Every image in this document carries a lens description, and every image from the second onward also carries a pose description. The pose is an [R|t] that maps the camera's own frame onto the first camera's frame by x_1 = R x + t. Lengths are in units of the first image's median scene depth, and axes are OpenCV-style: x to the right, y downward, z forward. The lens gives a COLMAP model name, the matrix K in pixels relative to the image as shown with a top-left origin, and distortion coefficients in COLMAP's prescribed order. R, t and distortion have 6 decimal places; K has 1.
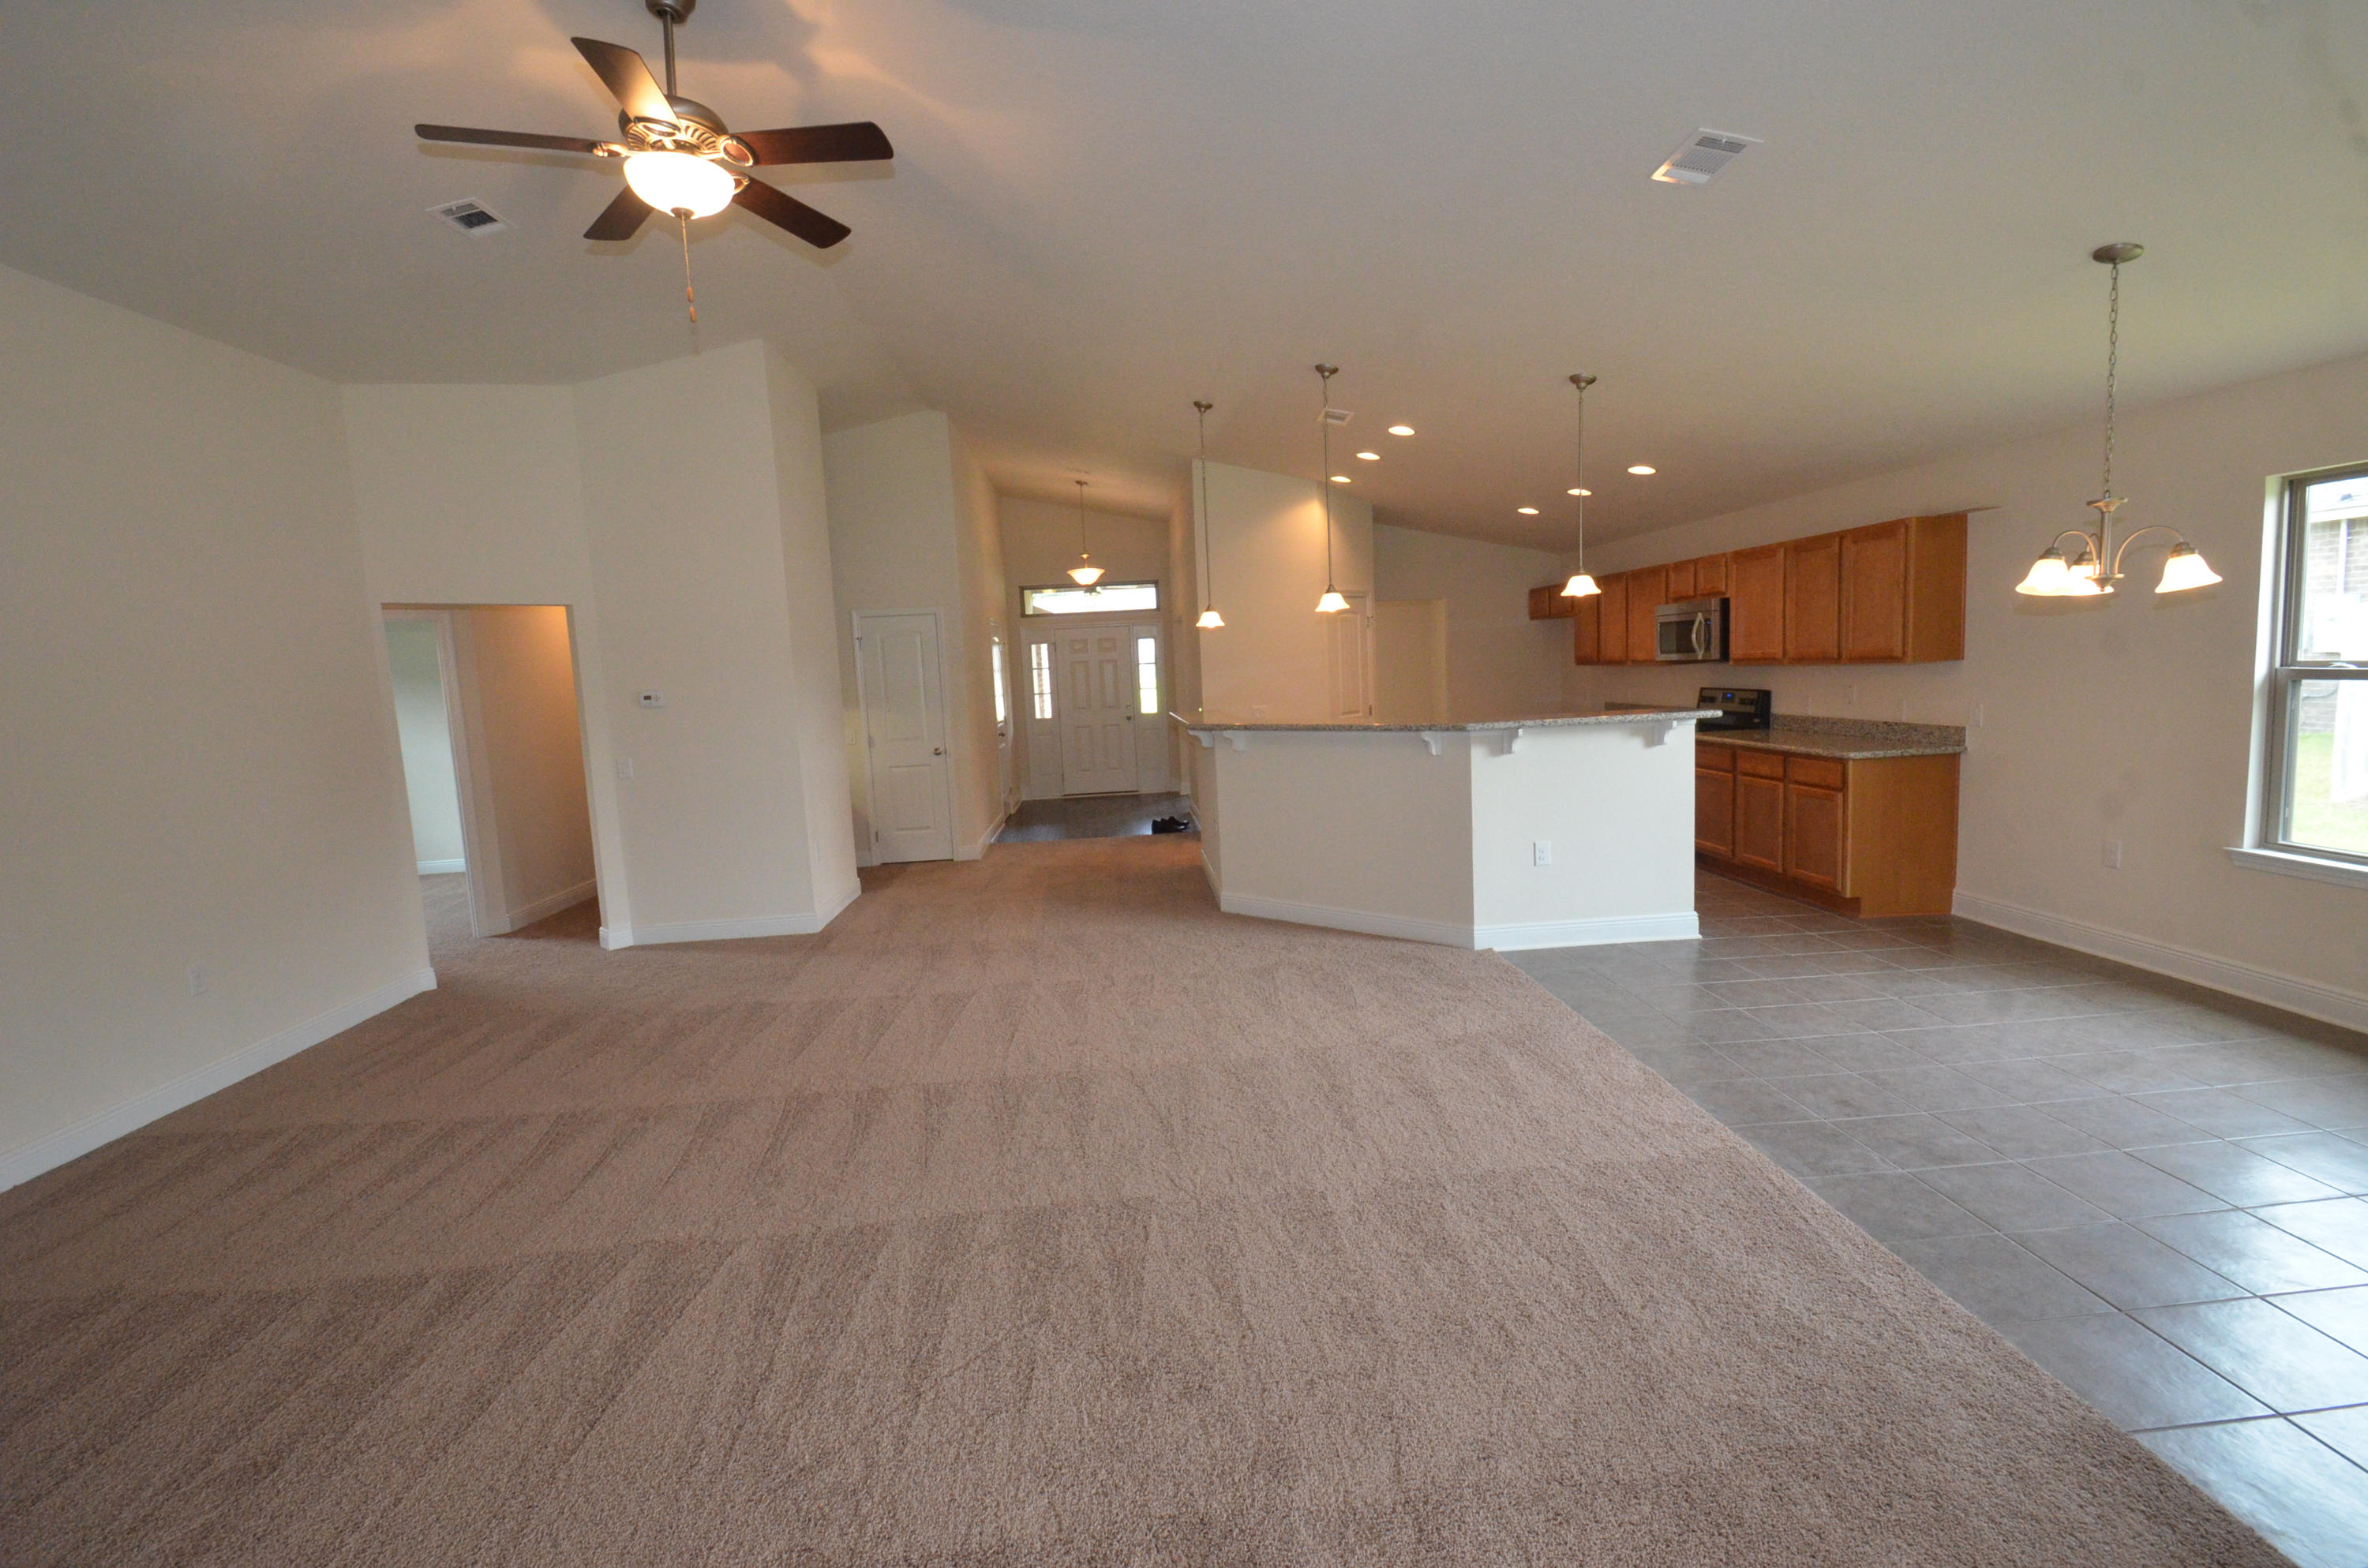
lens RADIAL K [[1028.4, 0, 1171.3], [0, 1028.4, 779.8], [0, 0, 1]] dist [0.008412, -0.012828]
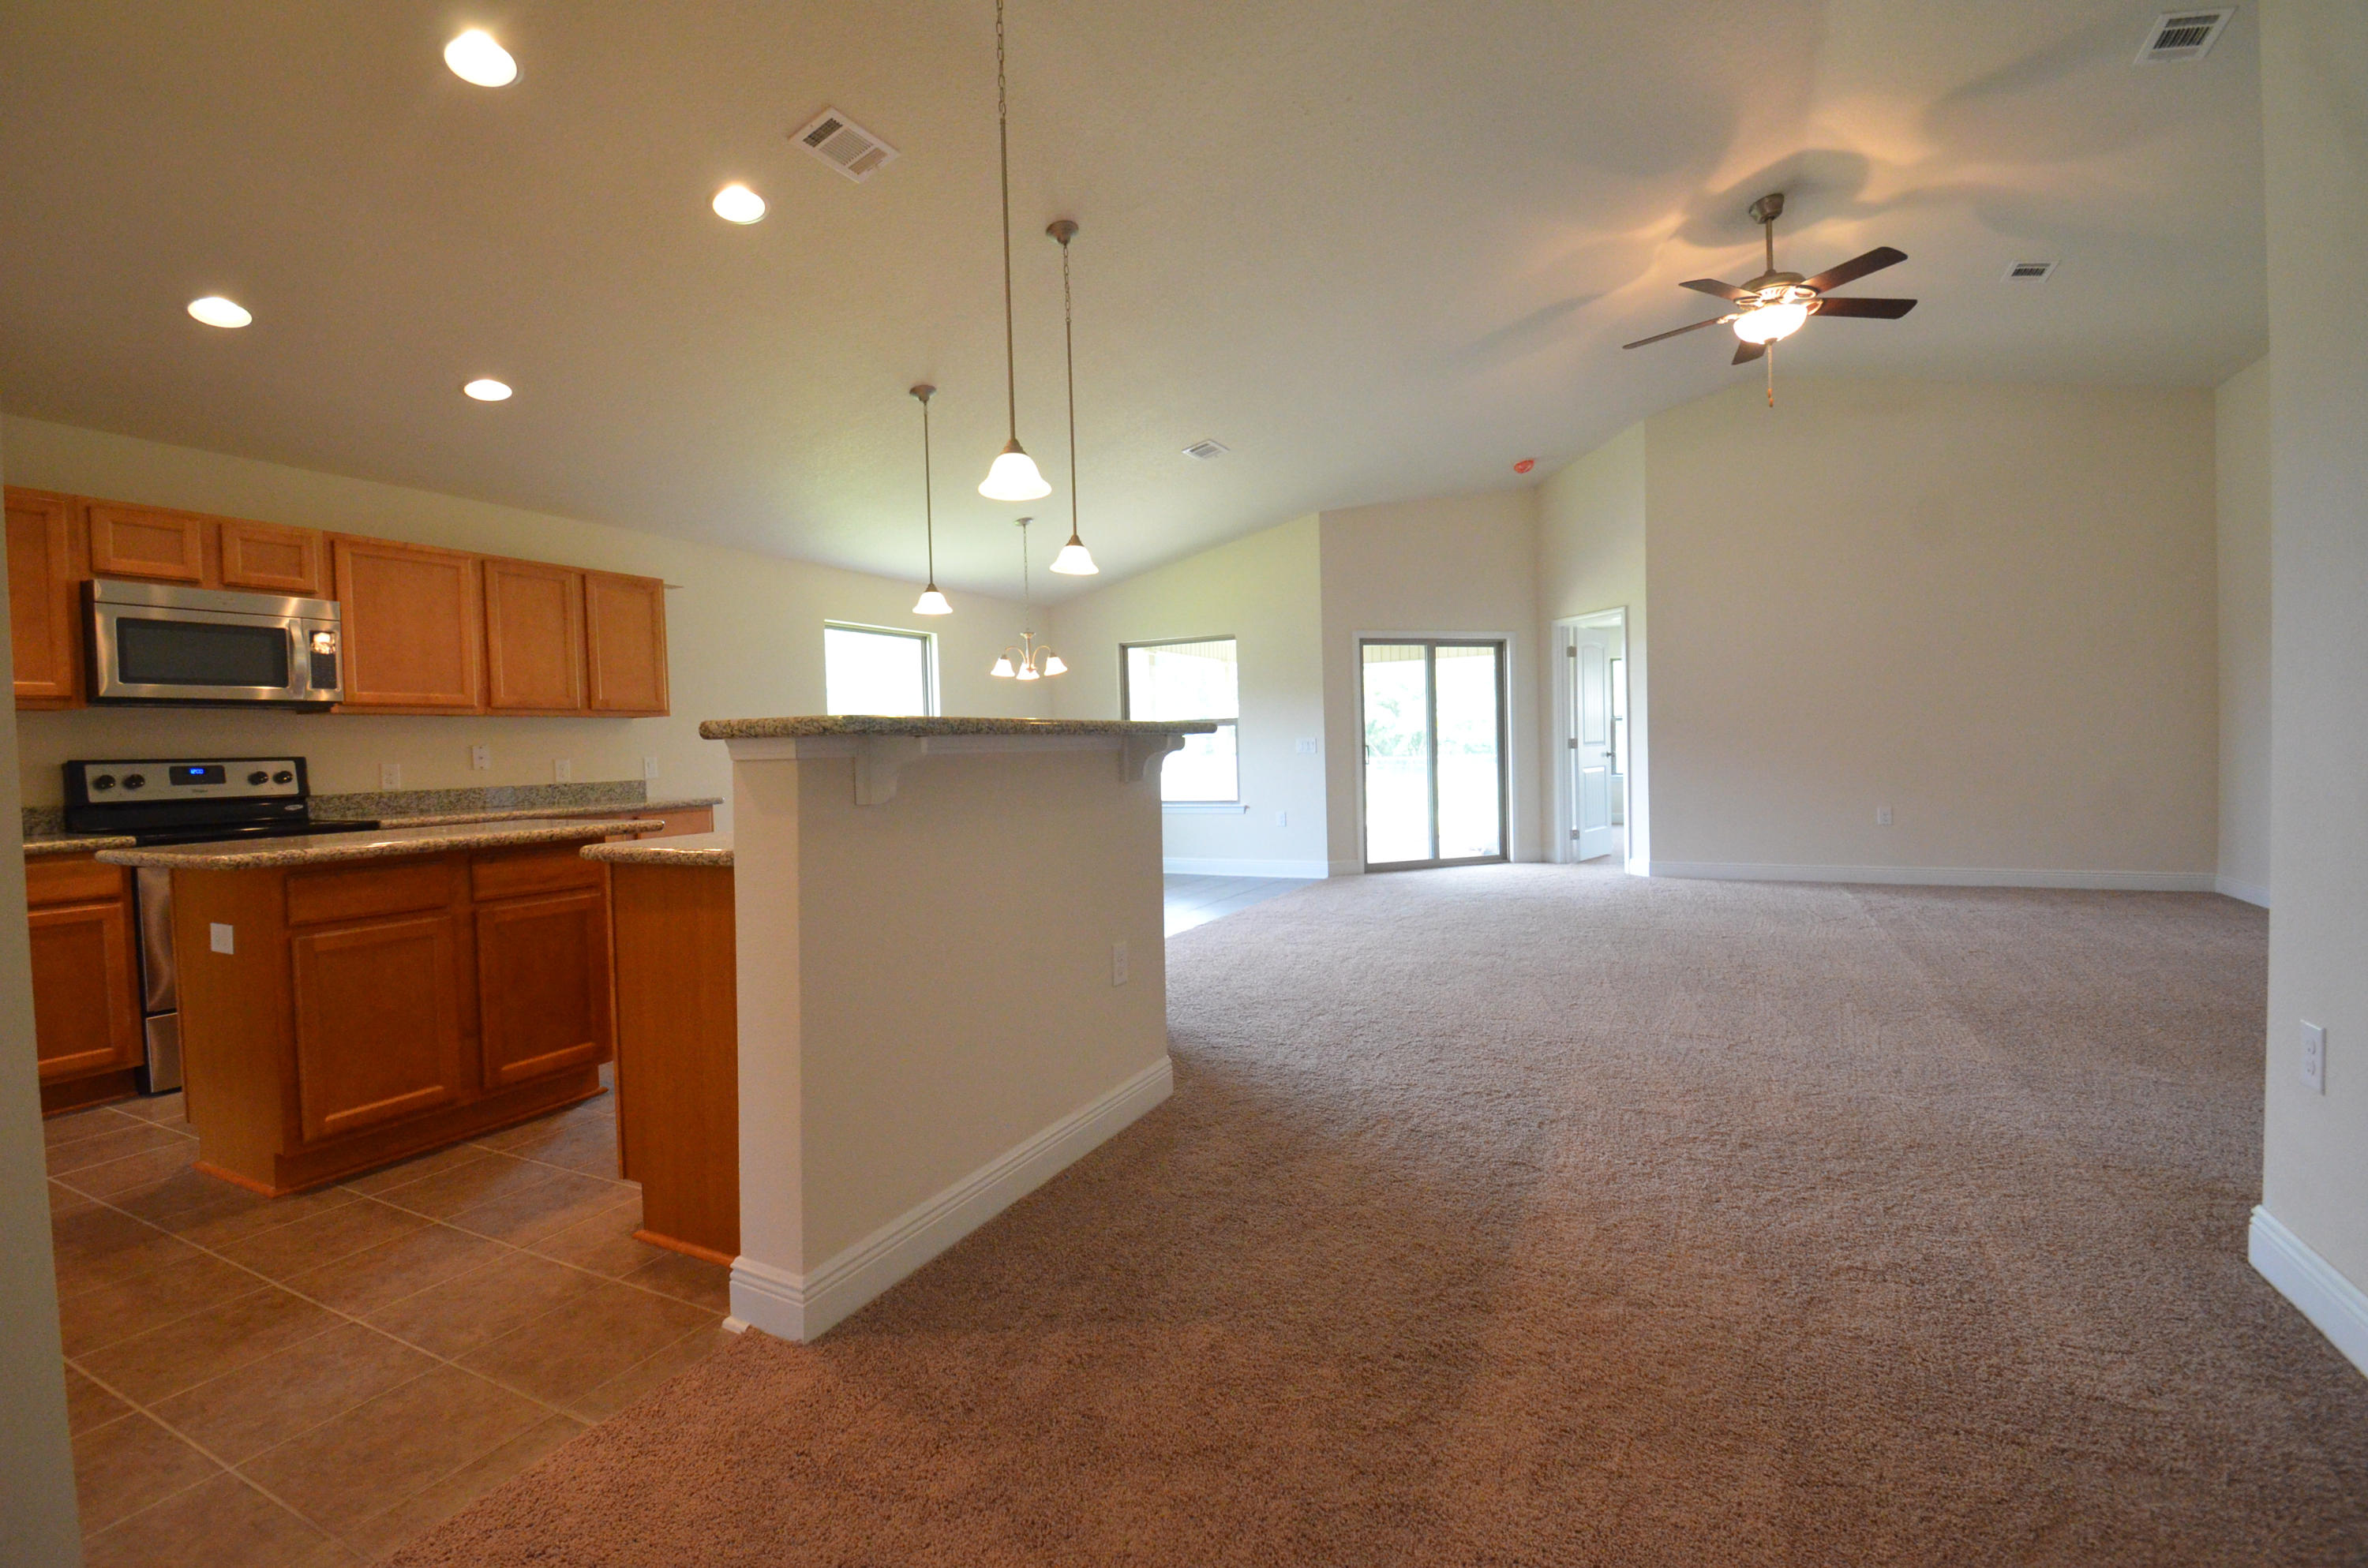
lens RADIAL K [[1028.4, 0, 1171.8], [0, 1028.4, 781.9], [0, 0, 1]] dist [0.008412, -0.012828]
pose [[-0.860294, 0.053816, 0.506949, -0.254607], [0.122524, 0.987092, 0.103137, -0.092003], [-0.494855, 0.150842, -0.855783, 1.623203]]
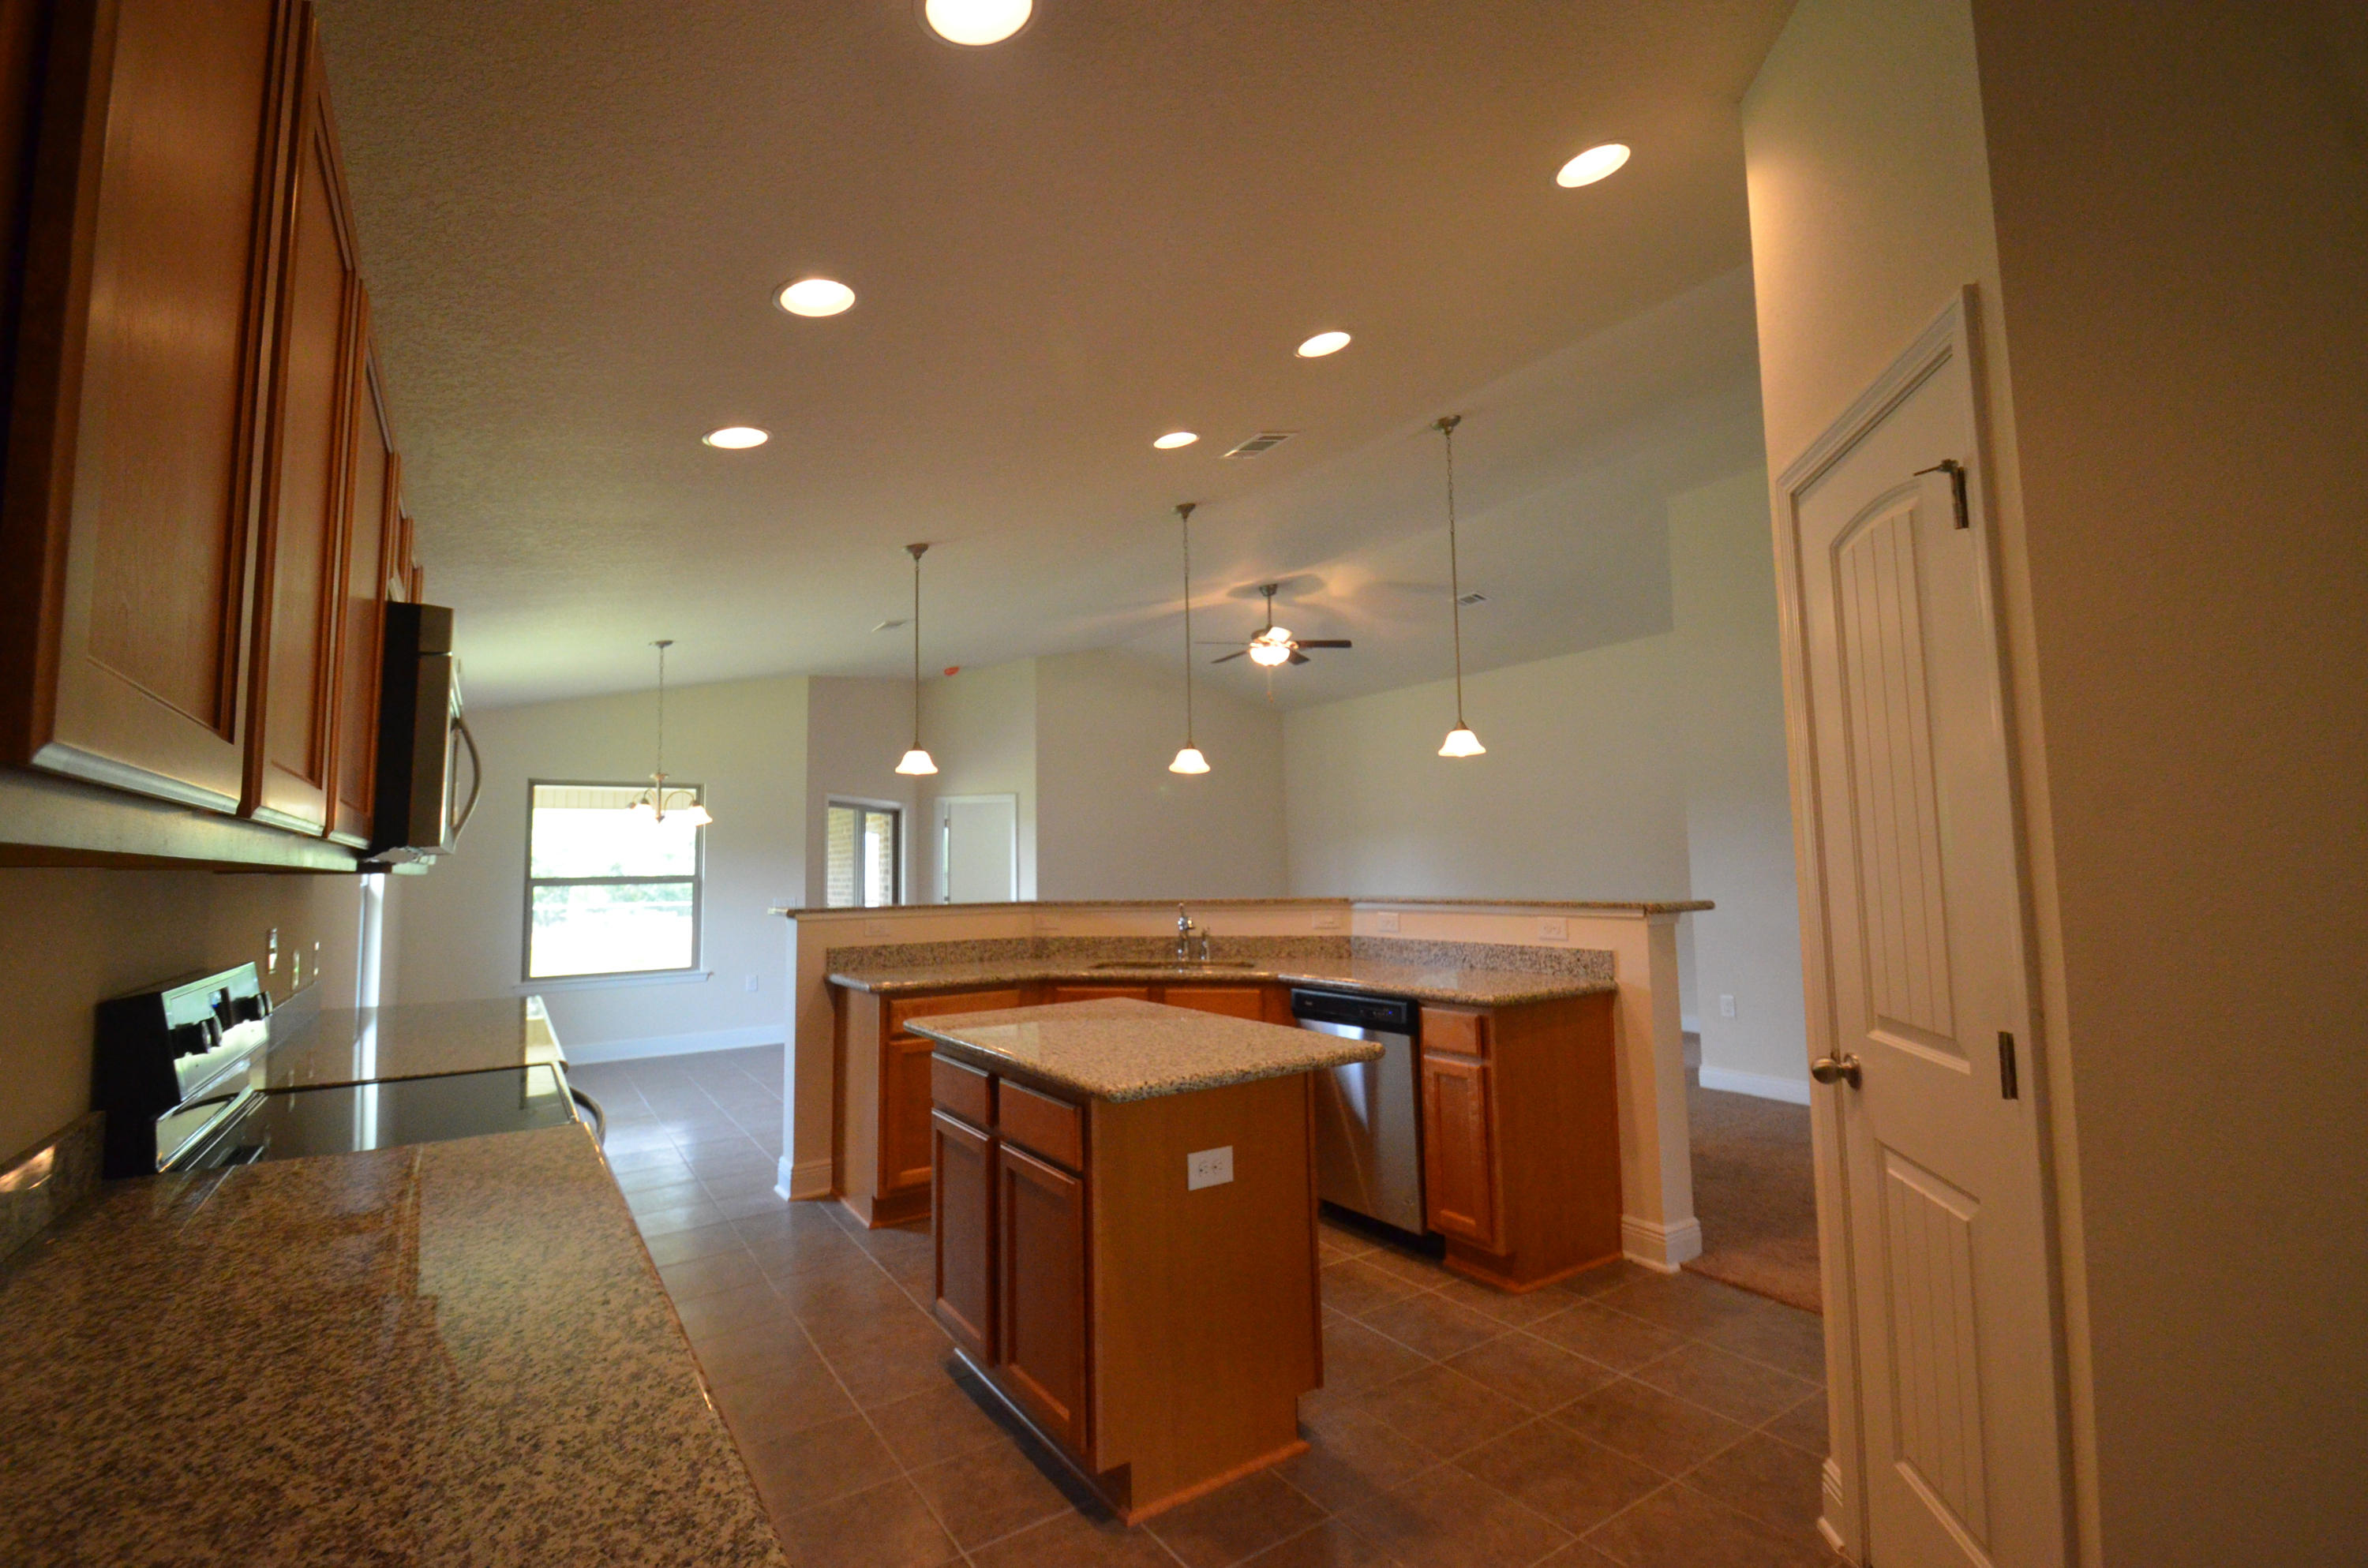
lens RADIAL K [[1028.4, 0, 1160.0], [0, 1028.4, 777.1], [0, 0, 1]] dist [0.008412, -0.012828]
pose [[-0.865118, 0.018255, -0.501236, 0.625230], [0.004108, 0.999562, 0.029315, -0.191377], [0.501552, 0.023302, -0.864814, 1.780858]]
